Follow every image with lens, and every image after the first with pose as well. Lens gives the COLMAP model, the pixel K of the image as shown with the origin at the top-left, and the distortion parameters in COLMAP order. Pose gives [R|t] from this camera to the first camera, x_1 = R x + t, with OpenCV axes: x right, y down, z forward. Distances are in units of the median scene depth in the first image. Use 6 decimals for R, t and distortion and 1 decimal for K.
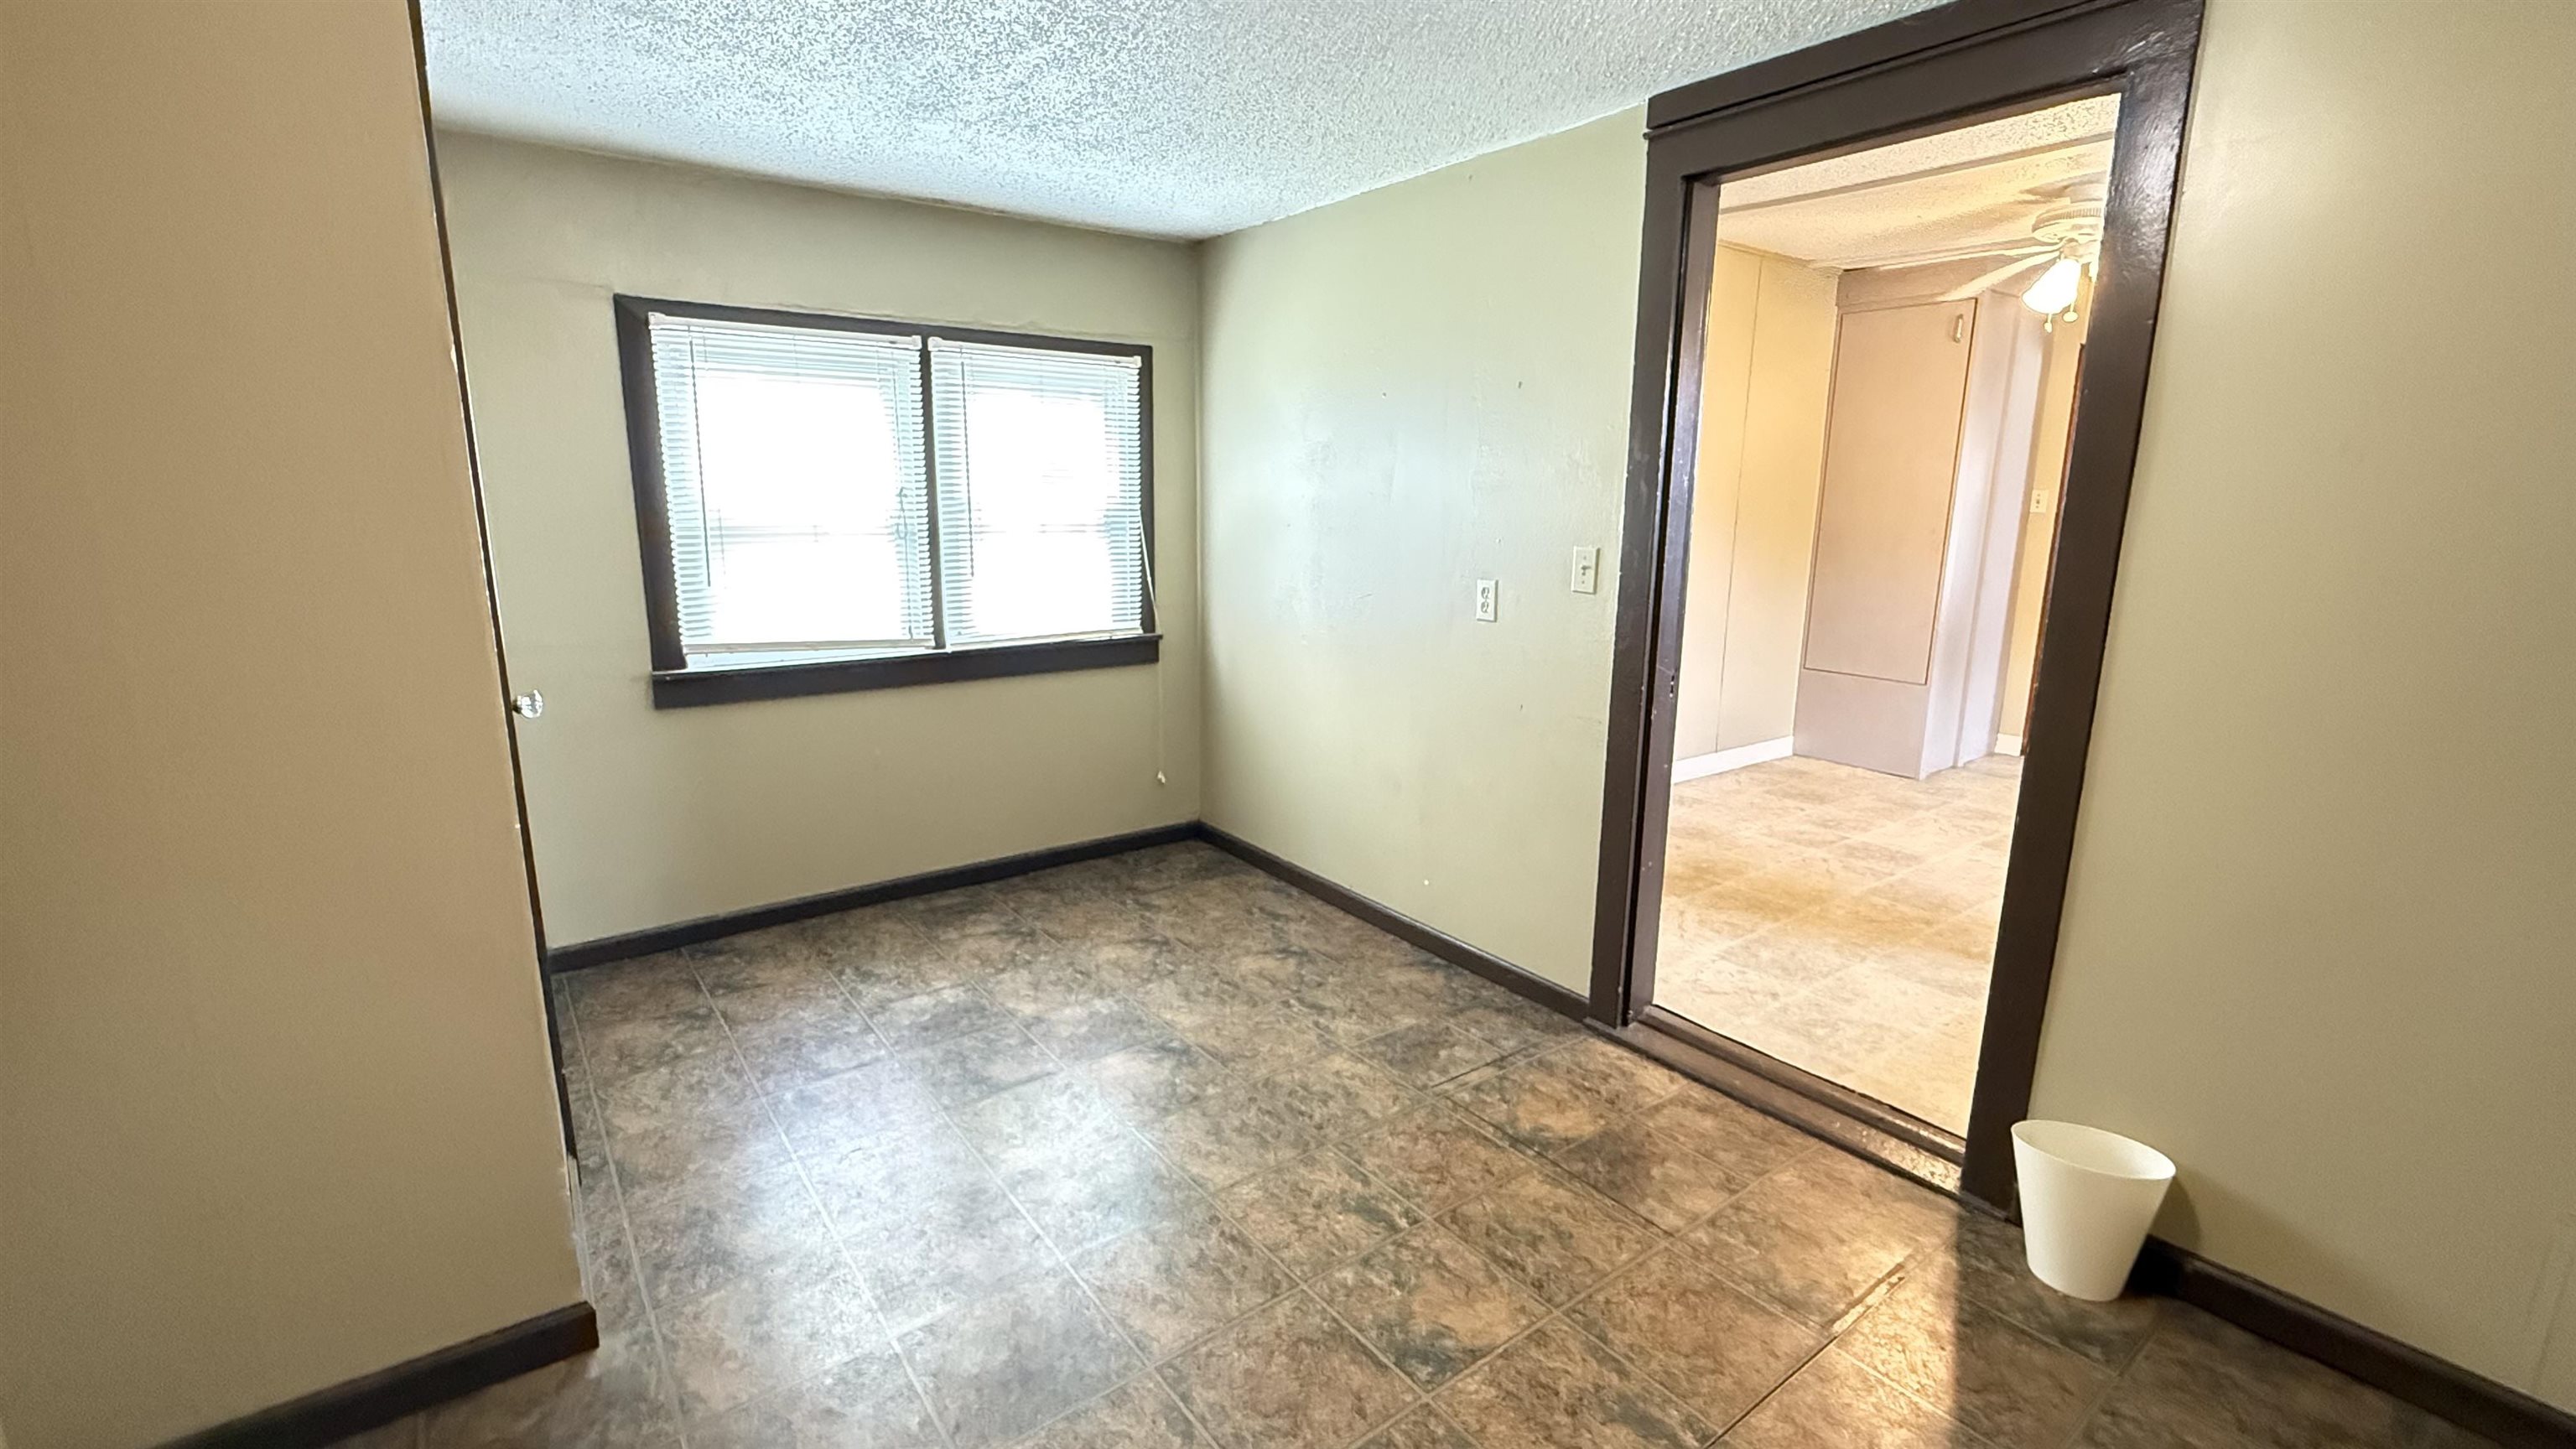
lens RADIAL K [[1114.9, 0, 1290.0], [0, 1114.9, 716.9], [0, 0, 1]] dist [0.013883, -0.000022]
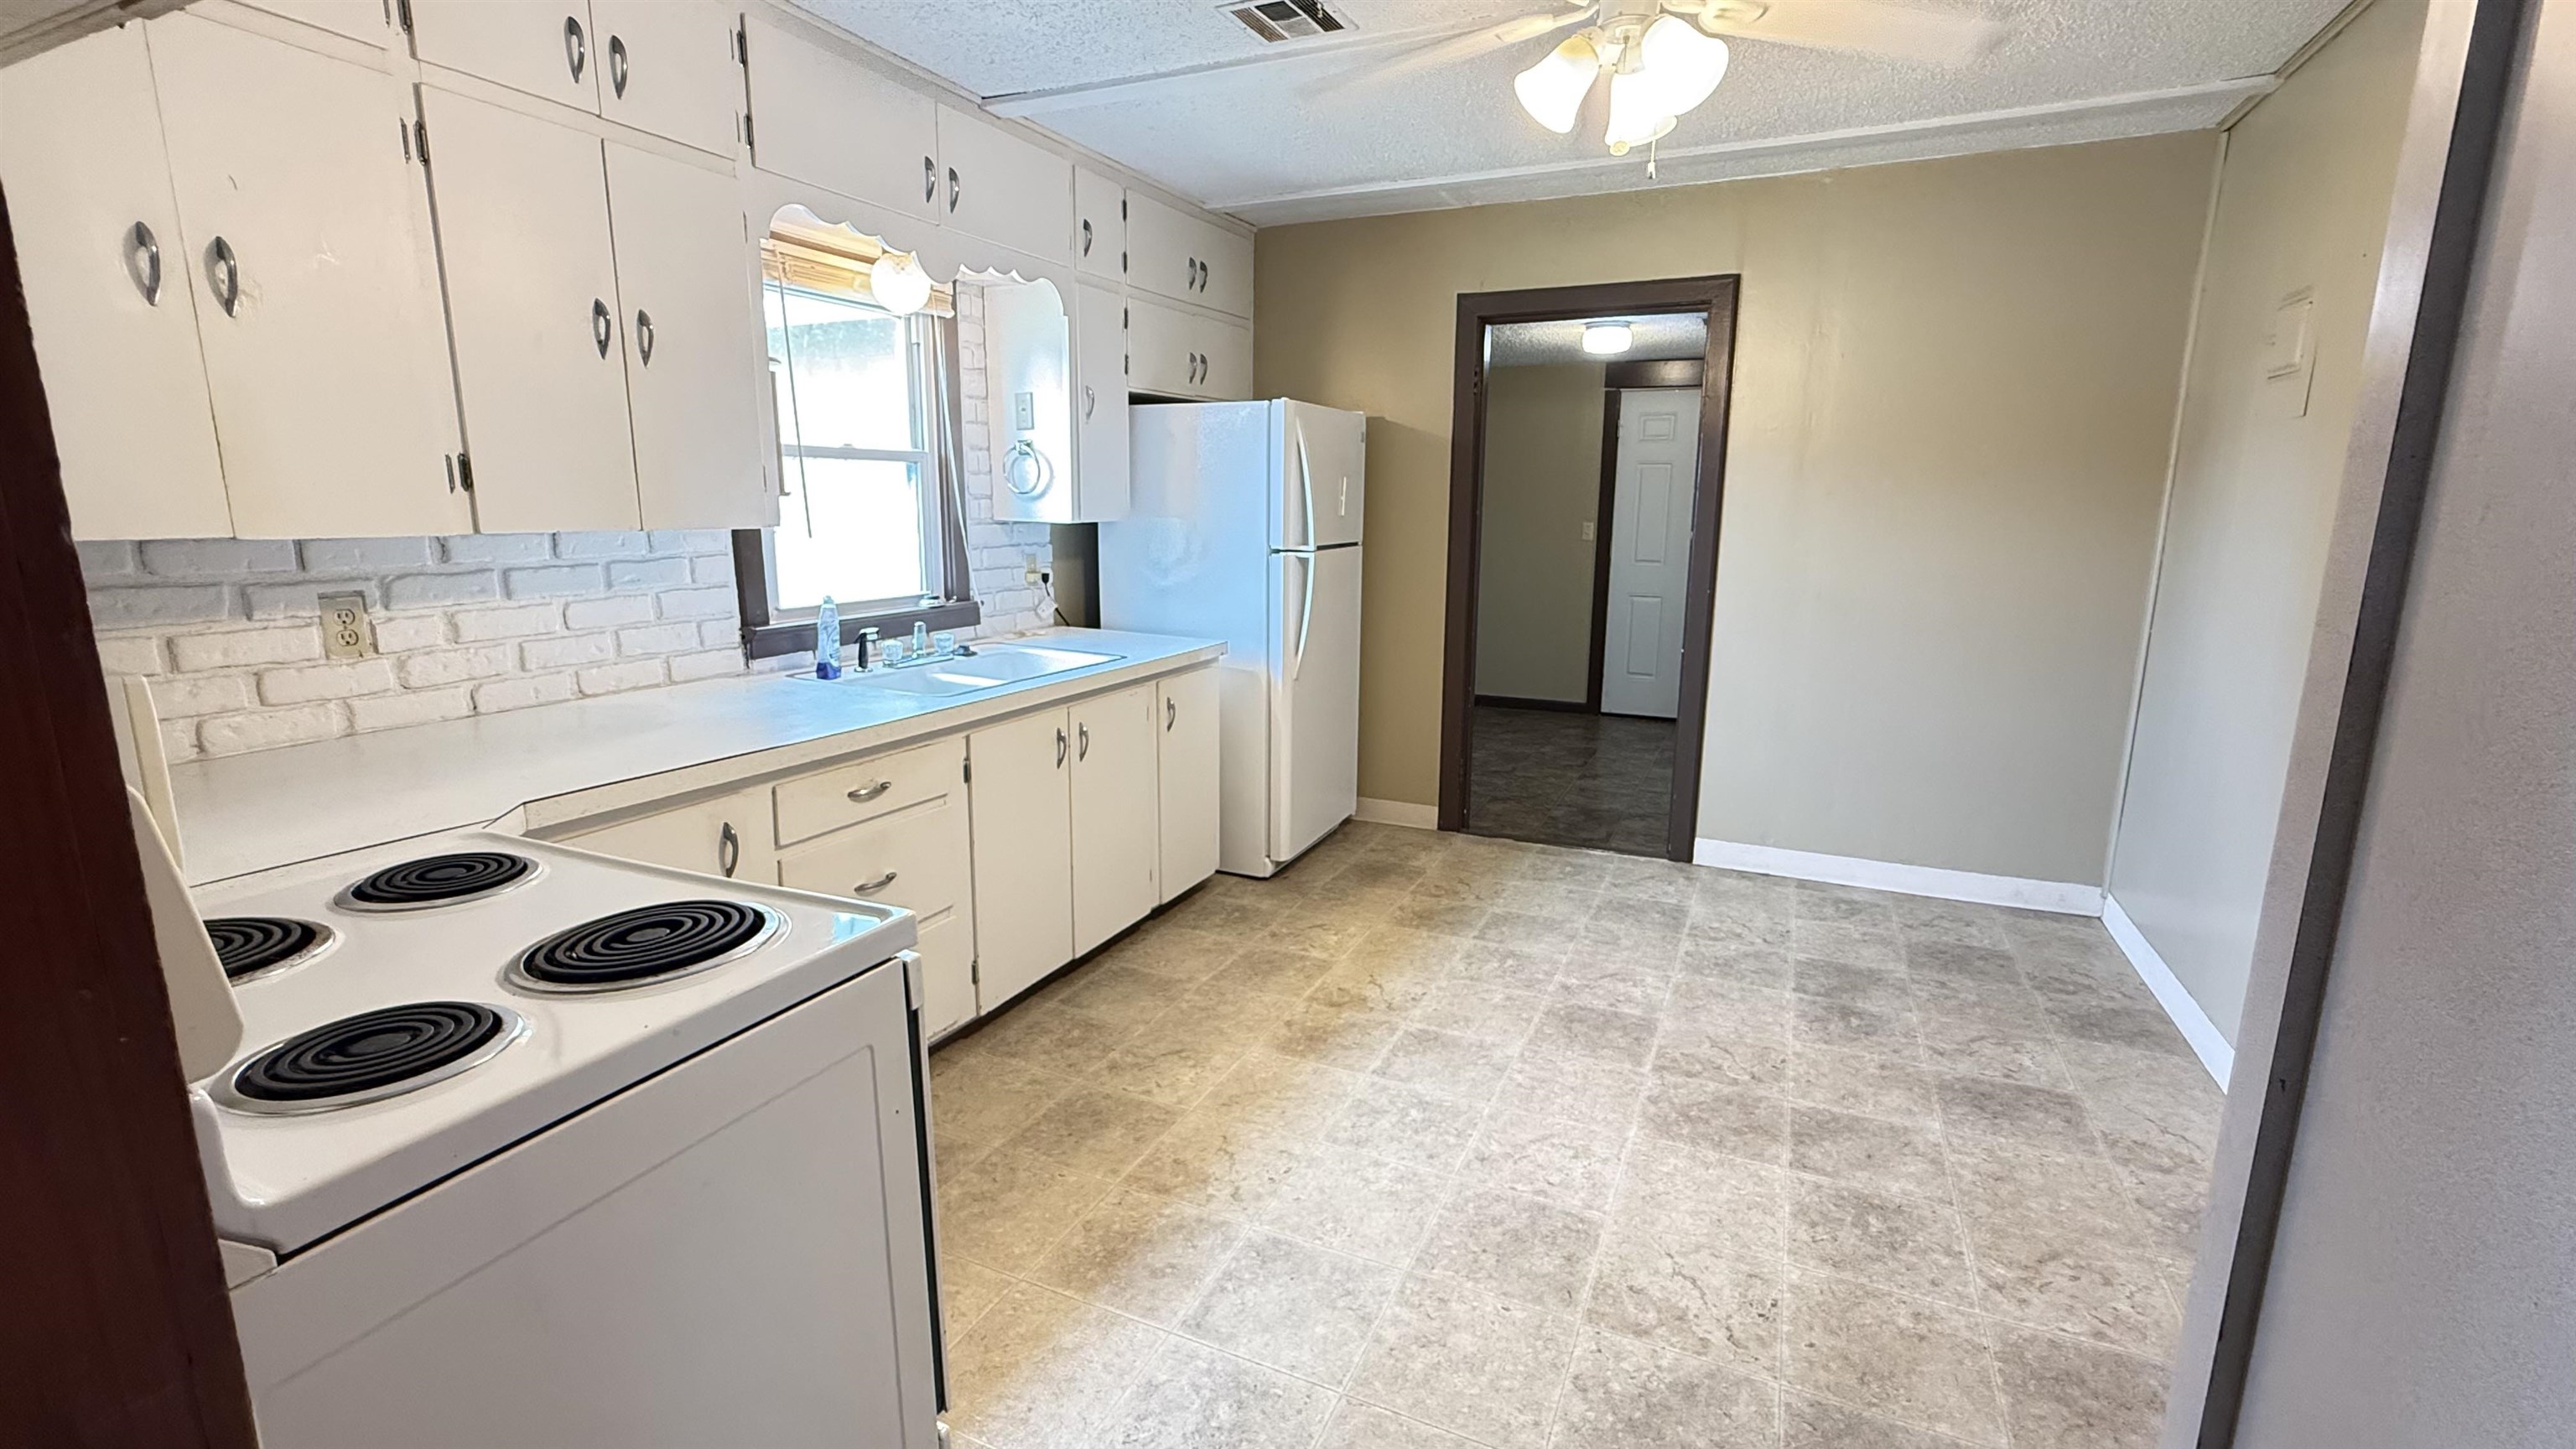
lens RADIAL K [[1114.9, 0, 1278.0], [0, 1114.9, 729.5], [0, 0, 1]] dist [0.013883, -0.000022]
pose [[-0.886575, 0.074707, -0.456513, 0.901889], [-0.108581, 0.925693, 0.362357, -0.232291], [0.449662, 0.370825, -0.812584, 1.198177]]
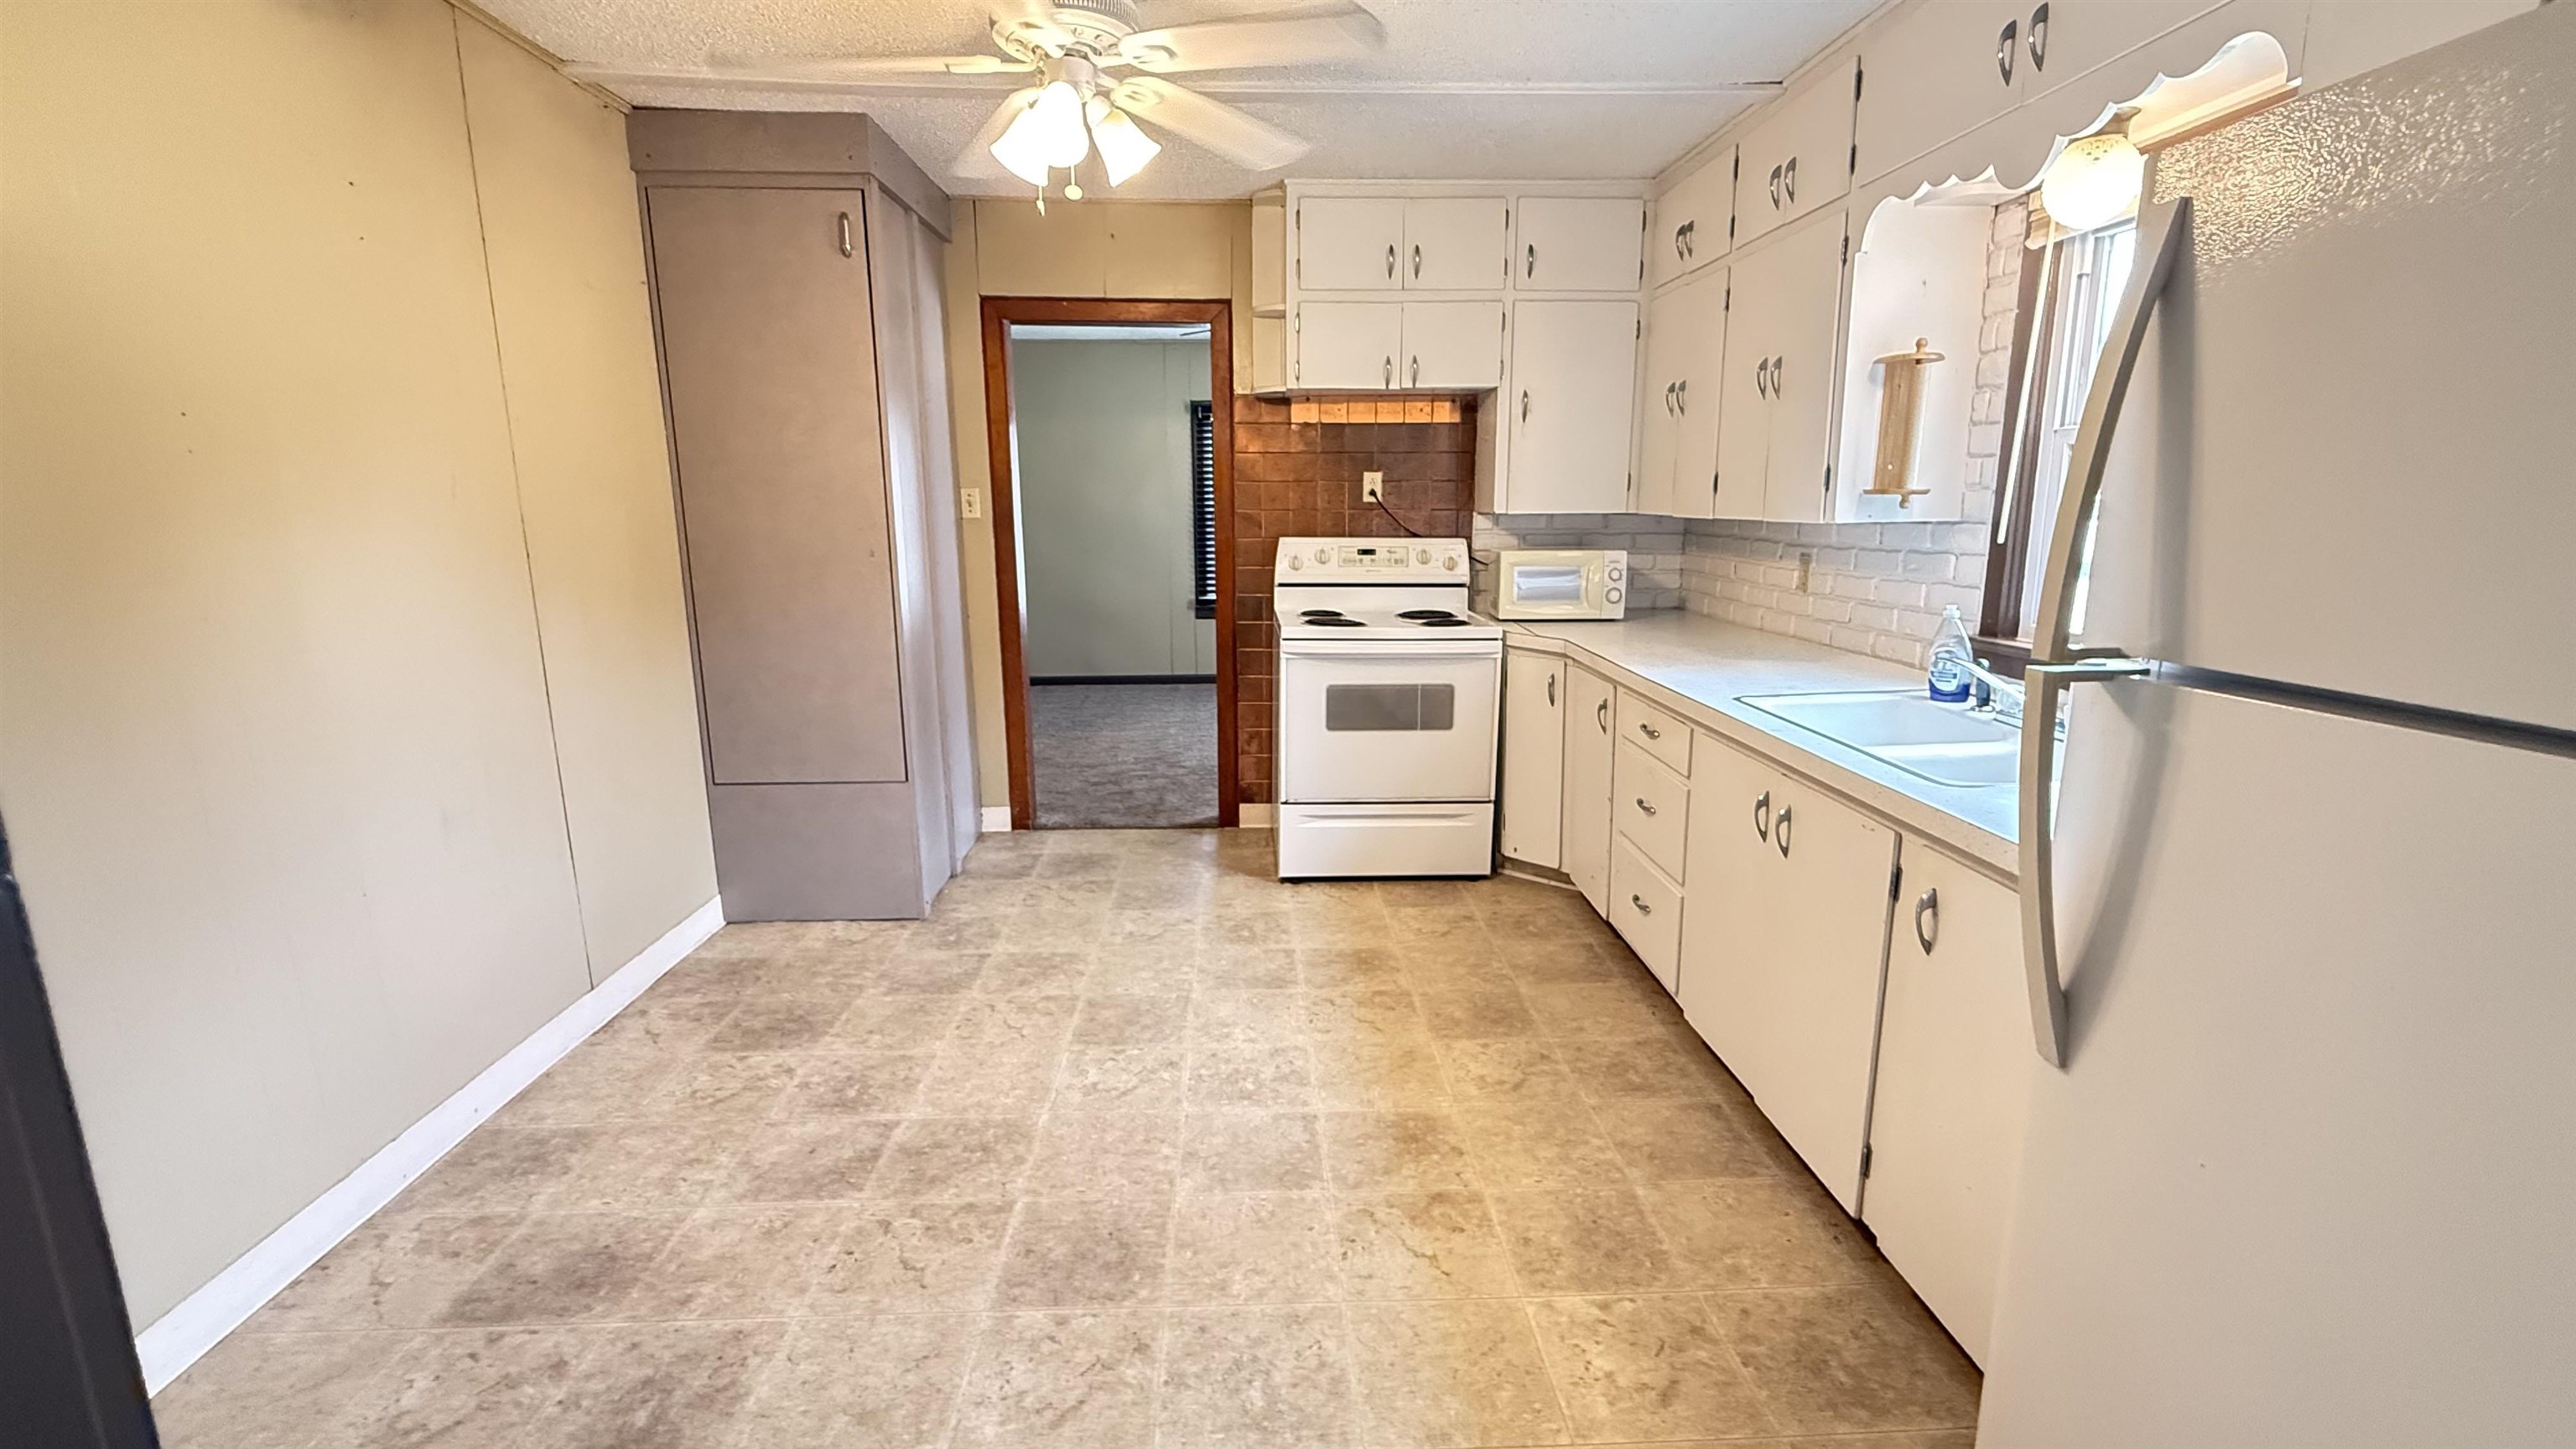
lens RADIAL K [[1114.9, 0, 1290.7], [0, 1114.9, 718.0], [0, 0, 1]] dist [0.013883, -0.000022]
pose [[0.571005, -0.175687, 0.801927, 0.198205], [0.173523, 0.980591, 0.091274, -0.099829], [-0.802398, 0.087035, 0.590408, 0.486577]]
